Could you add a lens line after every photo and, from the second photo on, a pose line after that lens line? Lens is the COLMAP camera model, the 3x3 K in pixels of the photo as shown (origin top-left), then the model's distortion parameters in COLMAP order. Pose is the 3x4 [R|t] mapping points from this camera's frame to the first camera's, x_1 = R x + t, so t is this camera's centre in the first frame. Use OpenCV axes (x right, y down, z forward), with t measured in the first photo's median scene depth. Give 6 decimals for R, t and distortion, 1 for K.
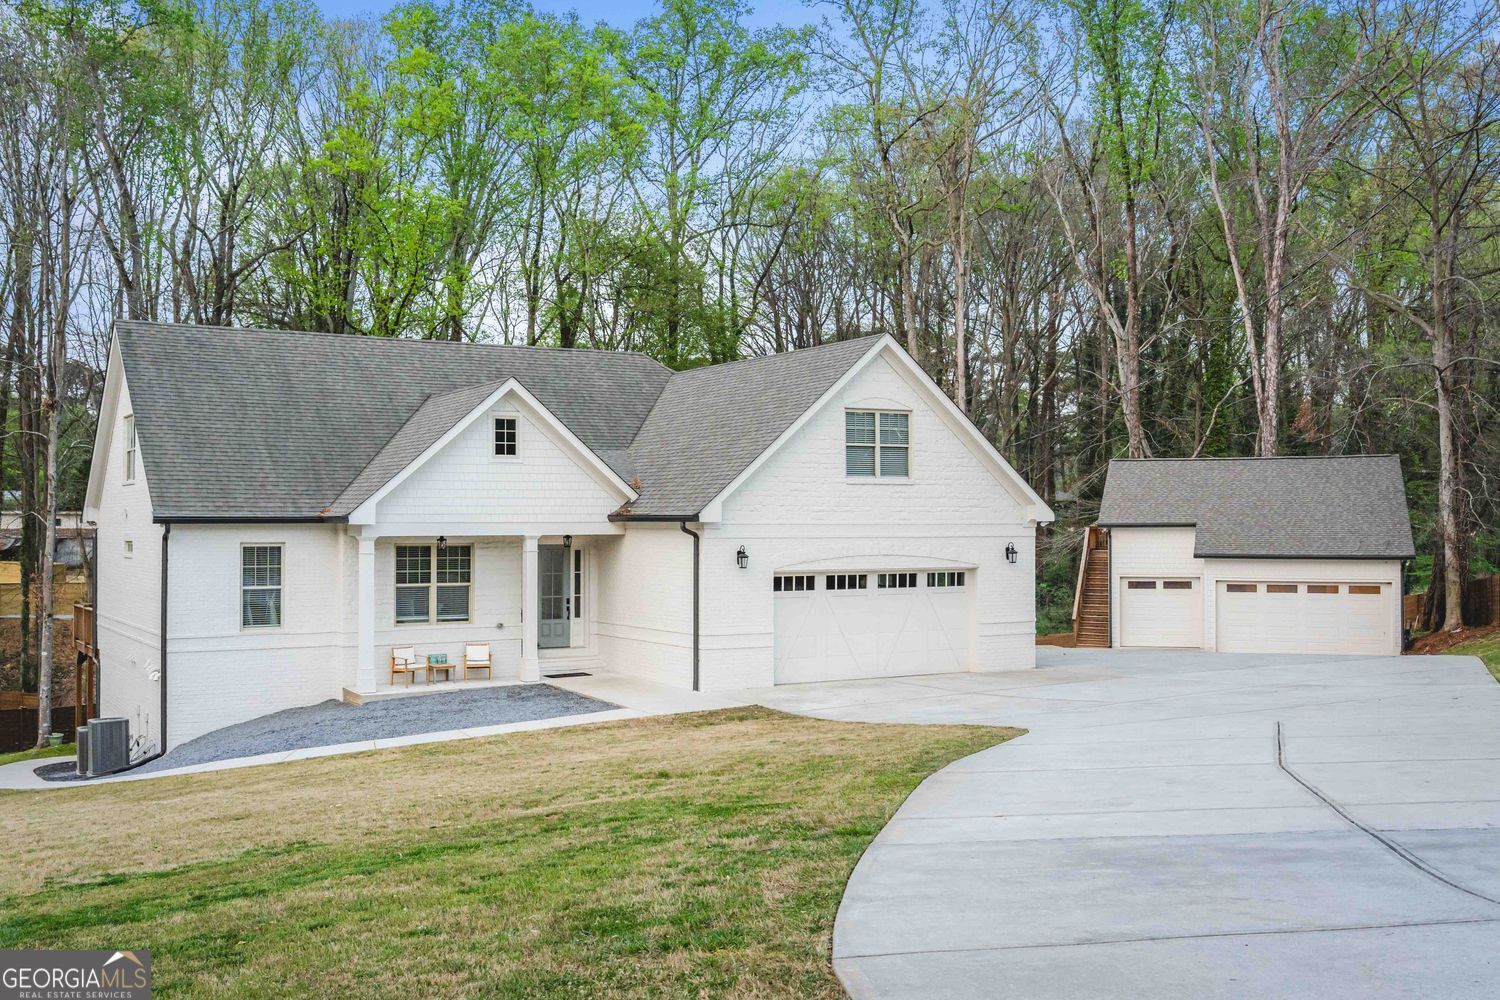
lens RADIAL K [[1490.6, 0, 745.6], [0, 1490.6, 504.4], [0, 0, 1]] dist [0.000189, 0.000000]
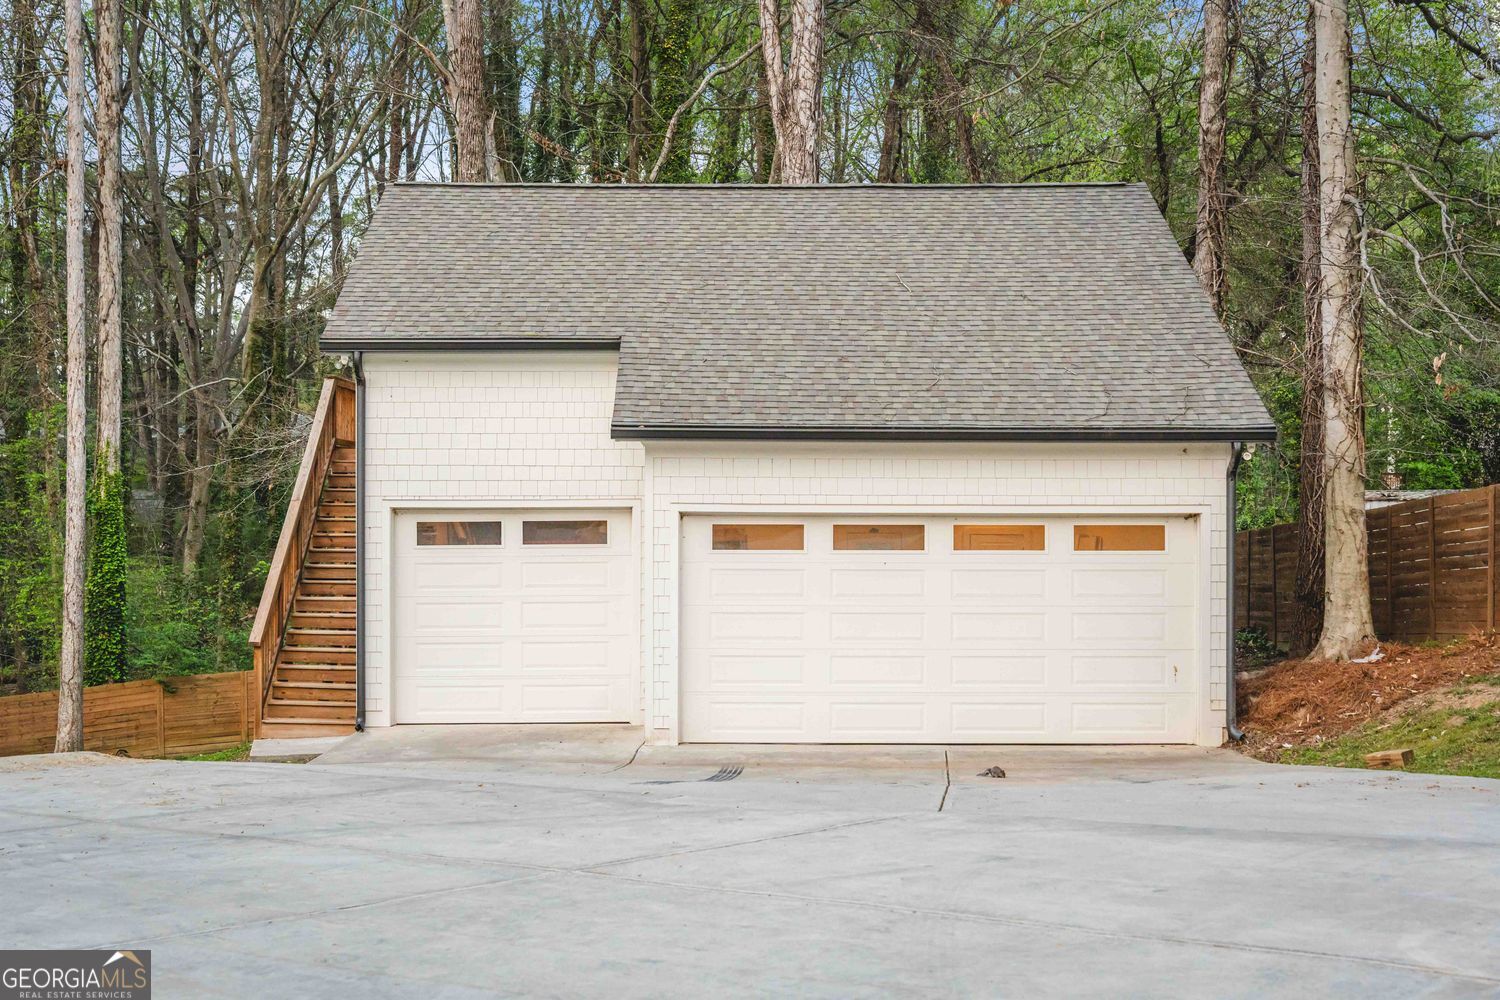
lens RADIAL K [[2008.7, 0, 747.6], [0, 2008.7, 498.6], [0, 0, 1]] dist [-0.019777, 0.000000]
pose [[0.938717, 0.003793, 0.344667, 0.178137], [-0.008334, 0.999897, 0.011694, 0.041820], [-0.344587, -0.013850, 0.938652, 0.581554]]
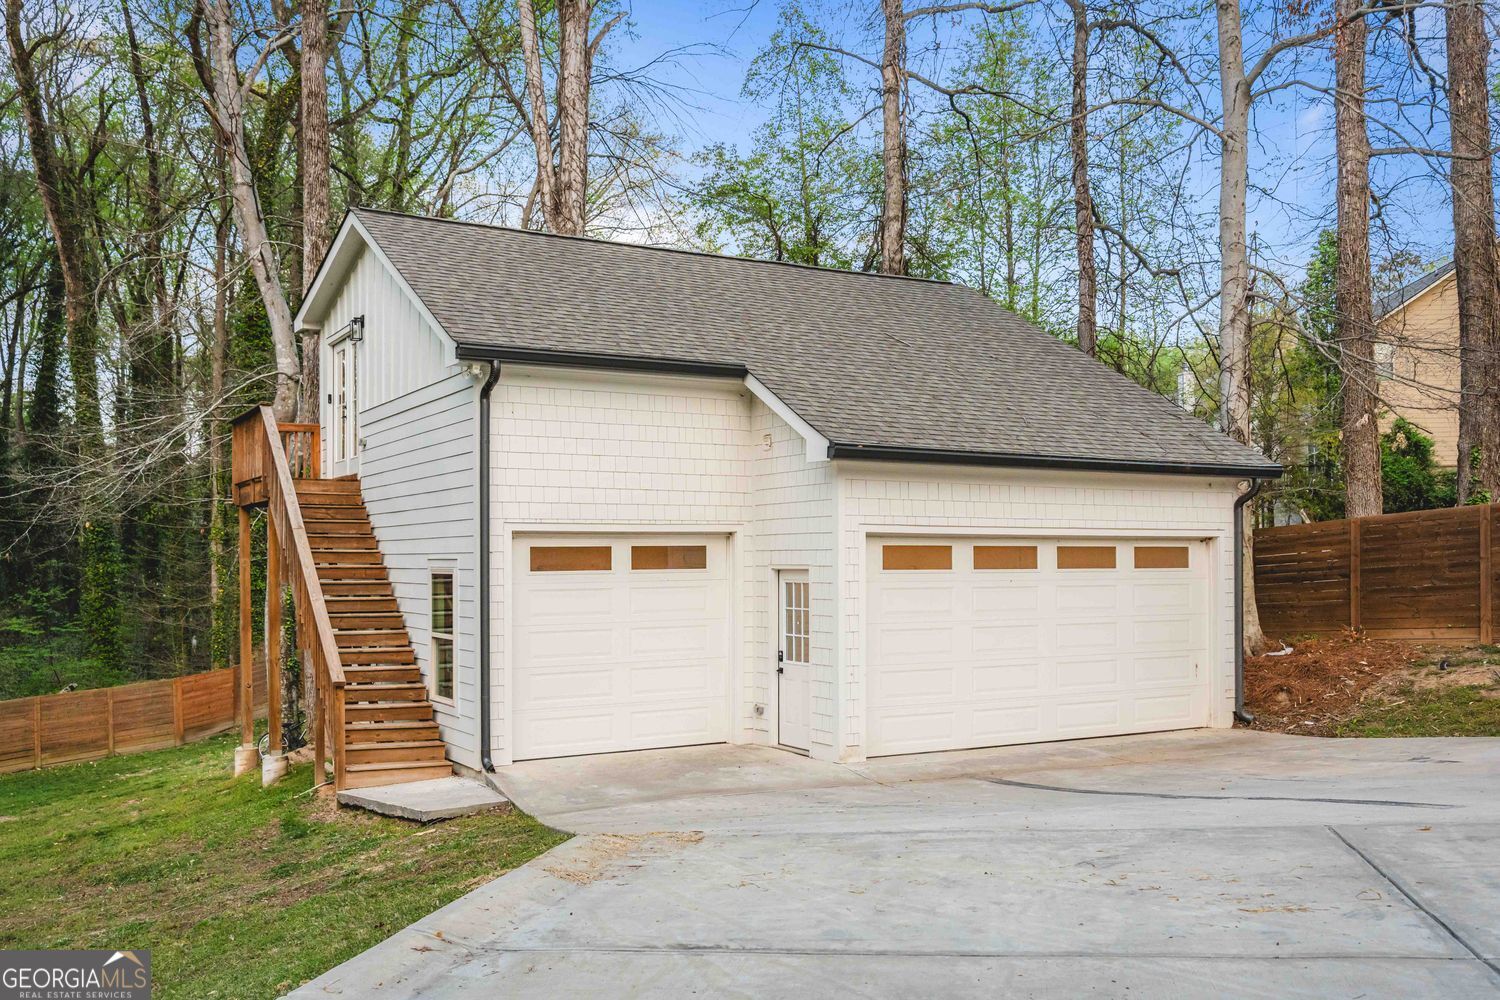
lens RADIAL K [[1311.7, 0, 721.2], [0, 1311.7, 559.0], [0, 0, 1]] dist [-0.025654, 0.000744]
pose [[0.641478, 0.002713, 0.767136, 0.077266], [-0.007832, 0.999965, 0.003013, 0.054196], [-0.767101, -0.007941, 0.641477, 0.815868]]
